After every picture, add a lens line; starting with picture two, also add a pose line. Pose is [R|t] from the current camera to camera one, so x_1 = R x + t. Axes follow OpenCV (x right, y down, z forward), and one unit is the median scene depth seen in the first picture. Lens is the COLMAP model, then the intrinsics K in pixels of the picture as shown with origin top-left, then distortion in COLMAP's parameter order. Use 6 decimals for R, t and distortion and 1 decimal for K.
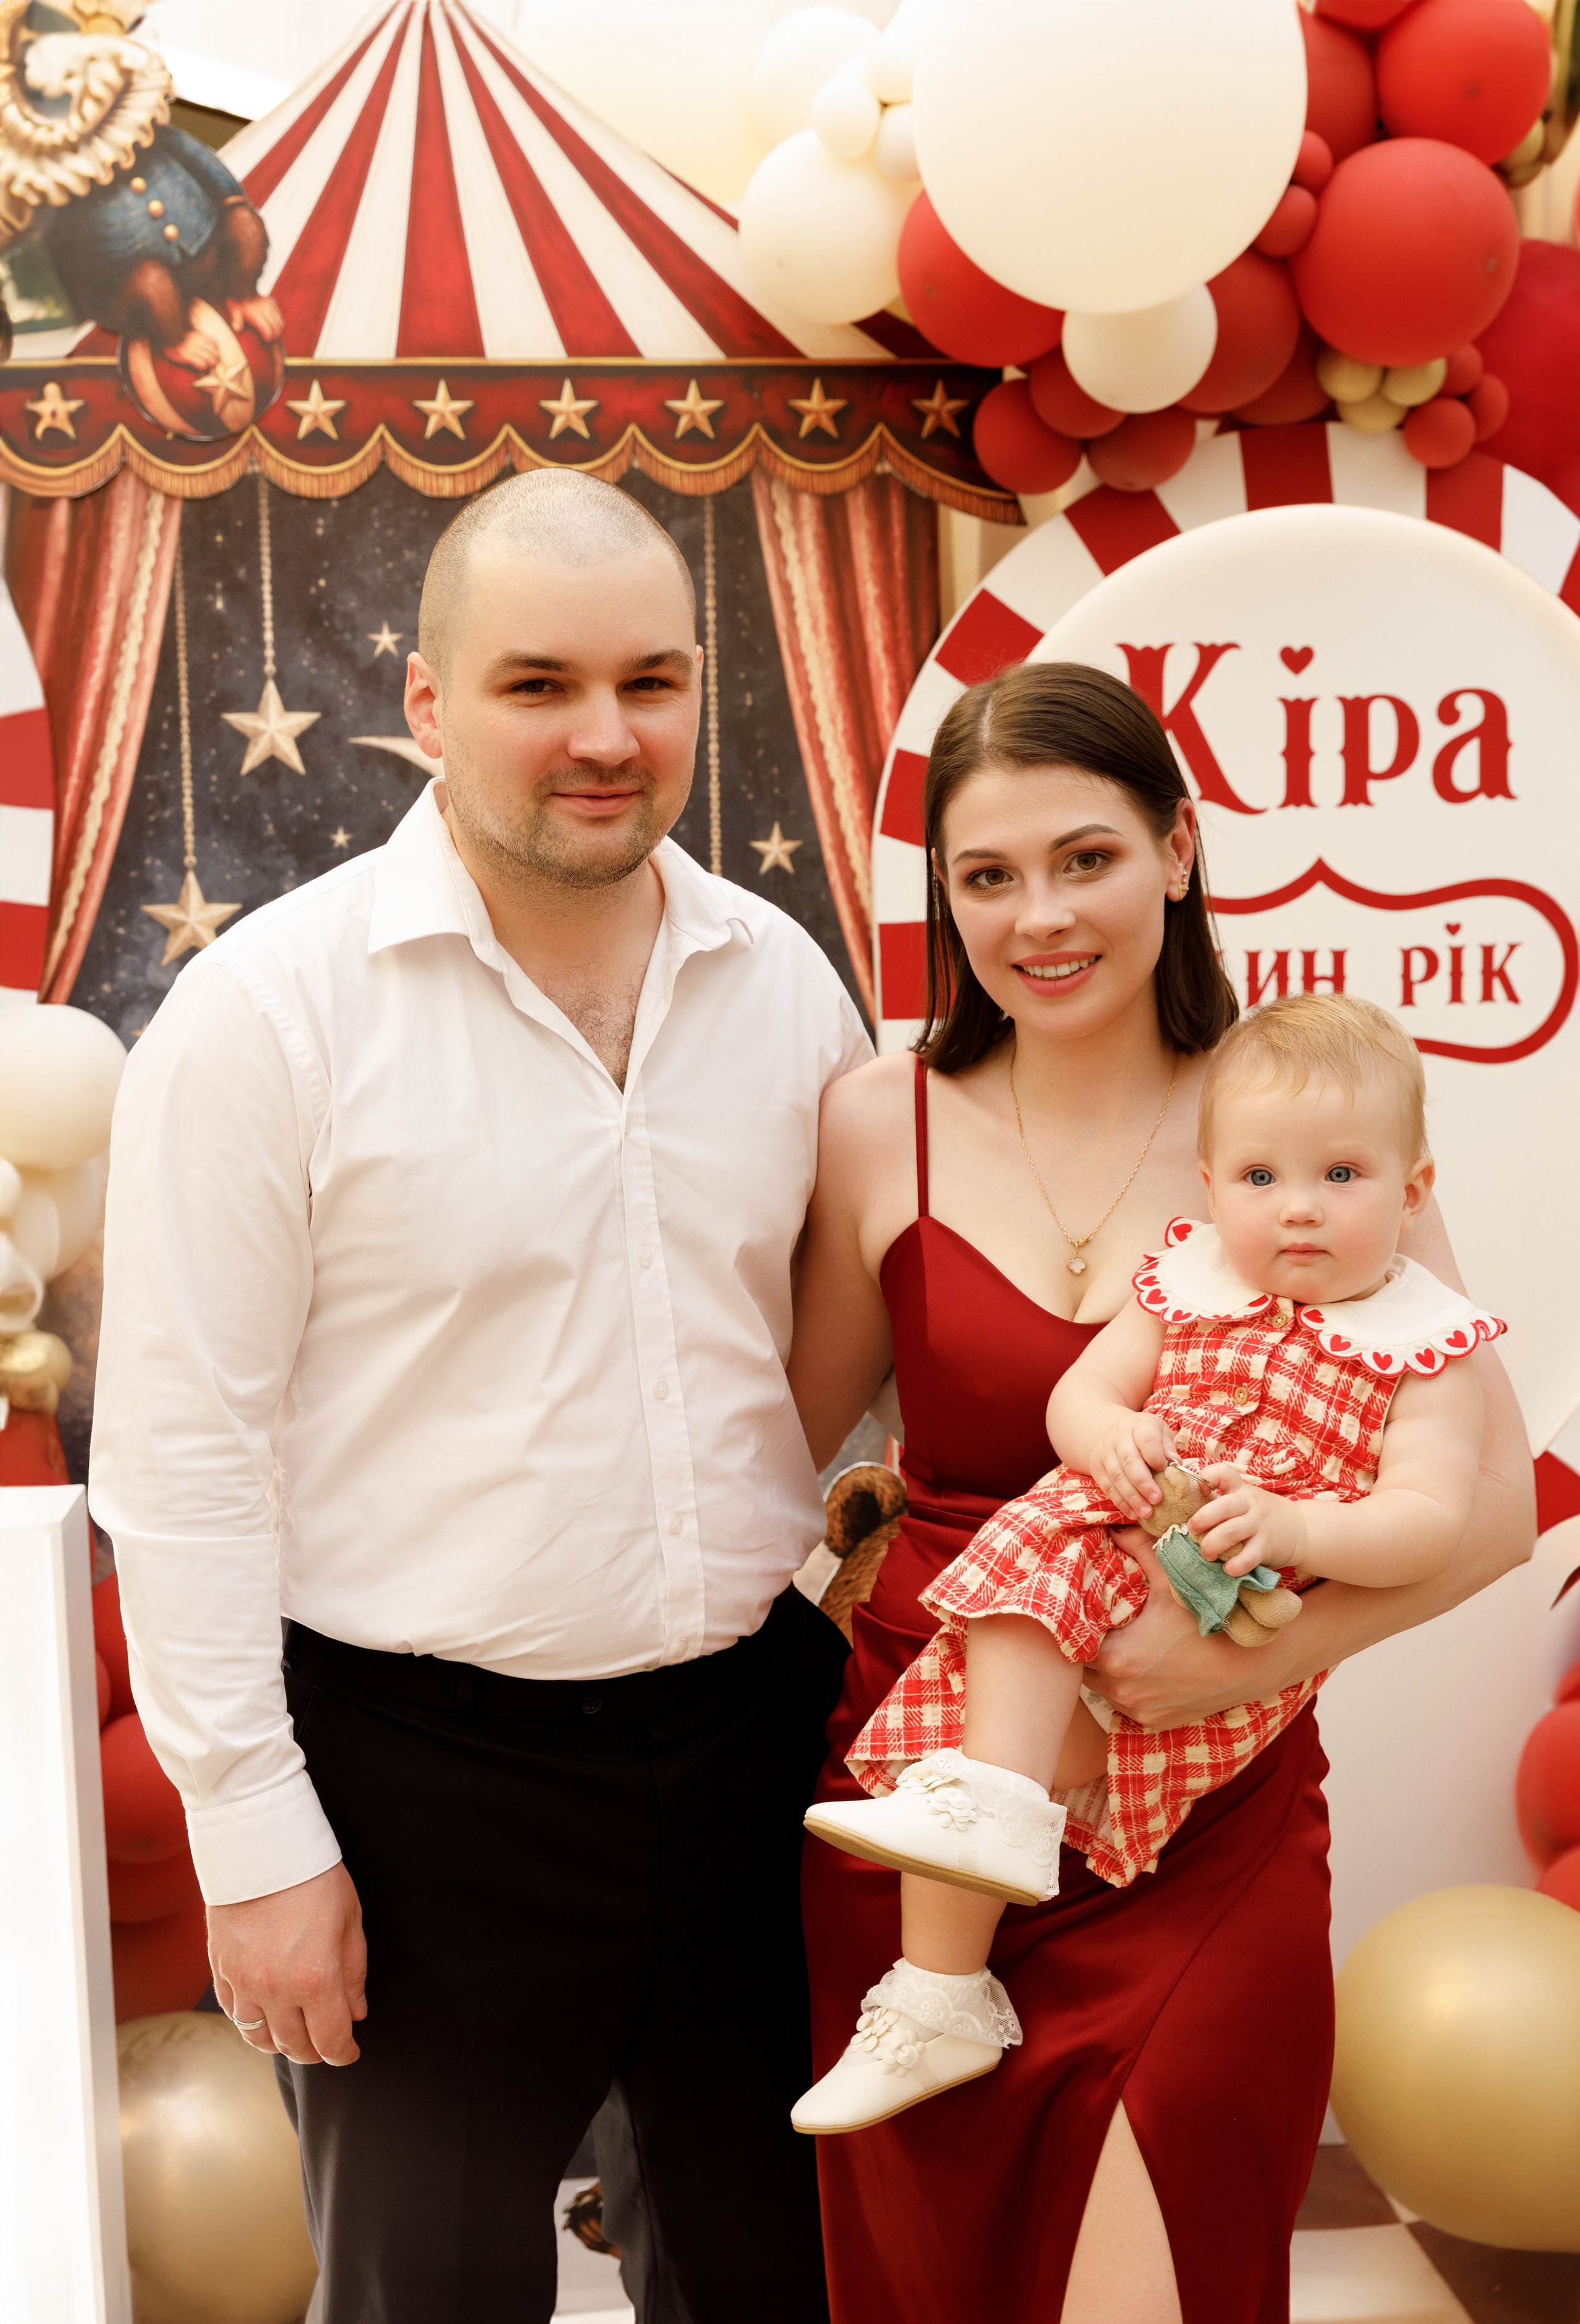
lens RADIAL K [[2613.6, 0, 775.3], [0, 2613.6, 1169.6], [0, 0, 1]] dist [0.002311, 0.000000]
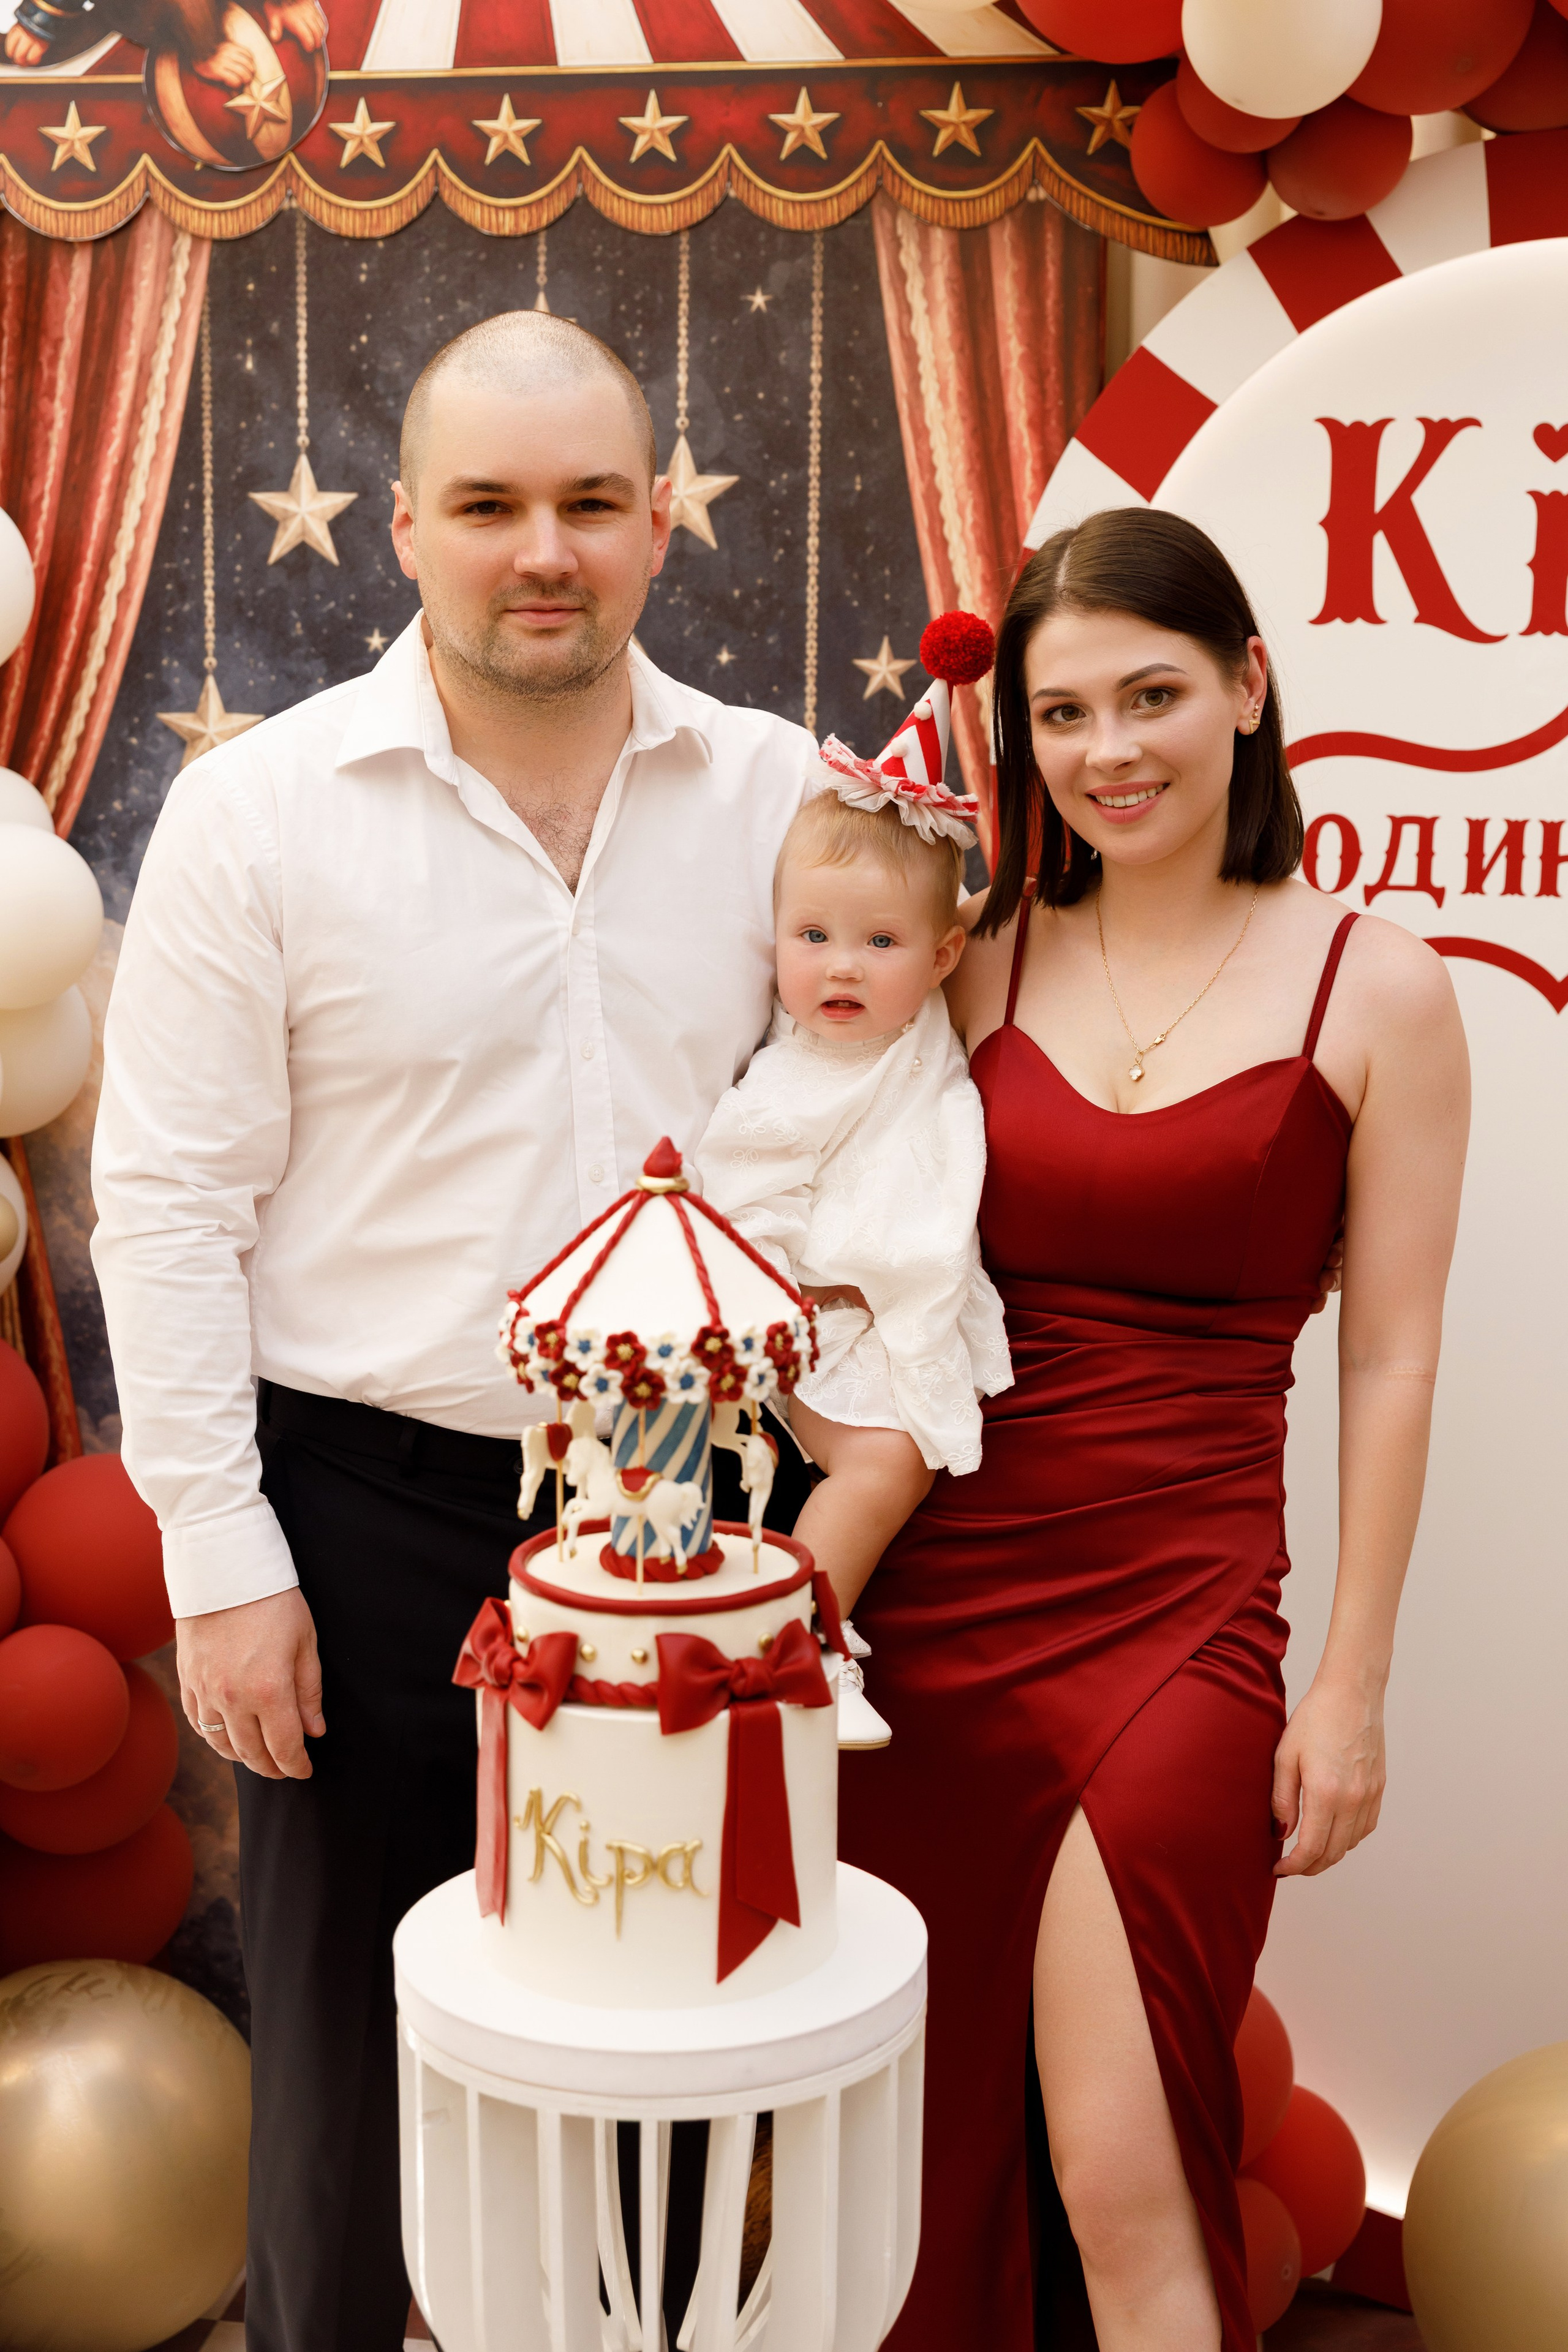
lens RADIAL K [[3030.8, 0, 764.4], [0, 3030.8, 1190.5], [0, 0, 1]] dist [-0.001437, 0.000000]
pose [[0.960712, 0.075649, -0.267040, 0.235755], [-0.060999, 0.996164, 0.062749, -0.017751], [0.270763, -0.043995, 0.961640, 0.072804]]
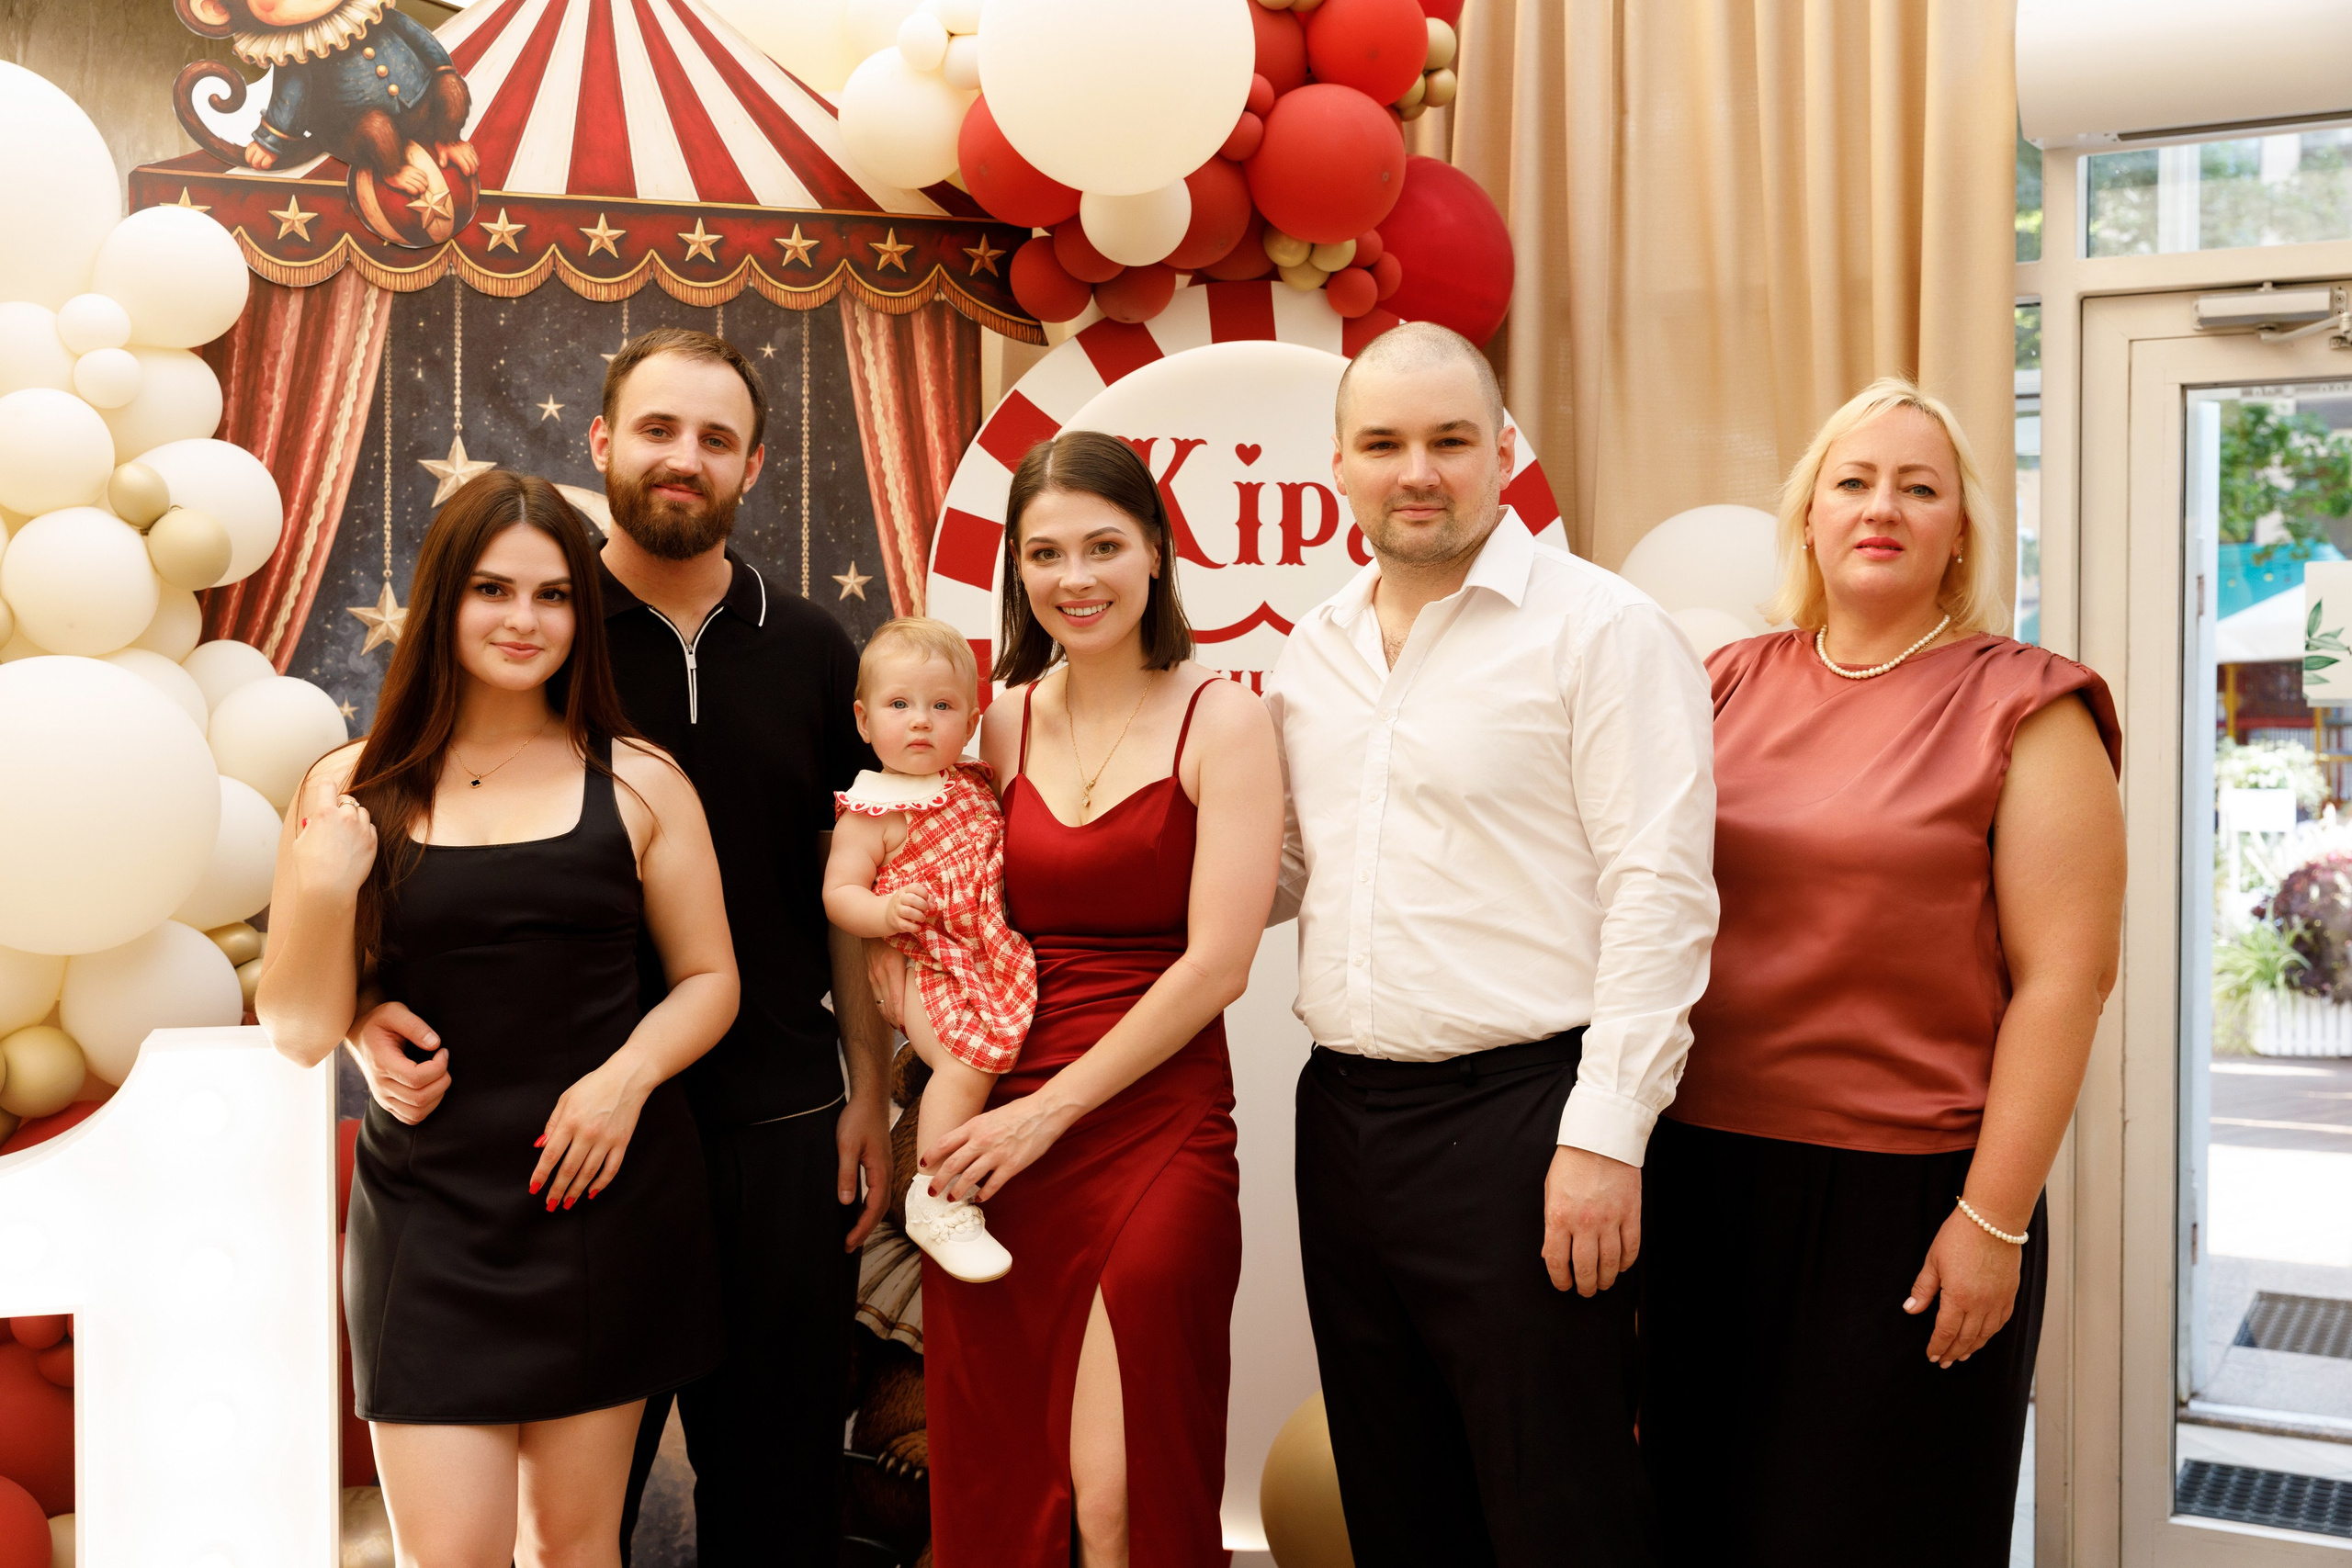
lens RADIAL K [[2633.8, 0, 1182.4], [0, 2633.8, 788.6], [0, 0, 1]] dist [0.000476, 0.000000]
pose [[0.986129, 0.020803, 0.164674, -0.052430], [-0.007185, 0.996535, -0.082866, 0.088517], [-0.165827, 0.080533, 0.982861, -0.307672]]
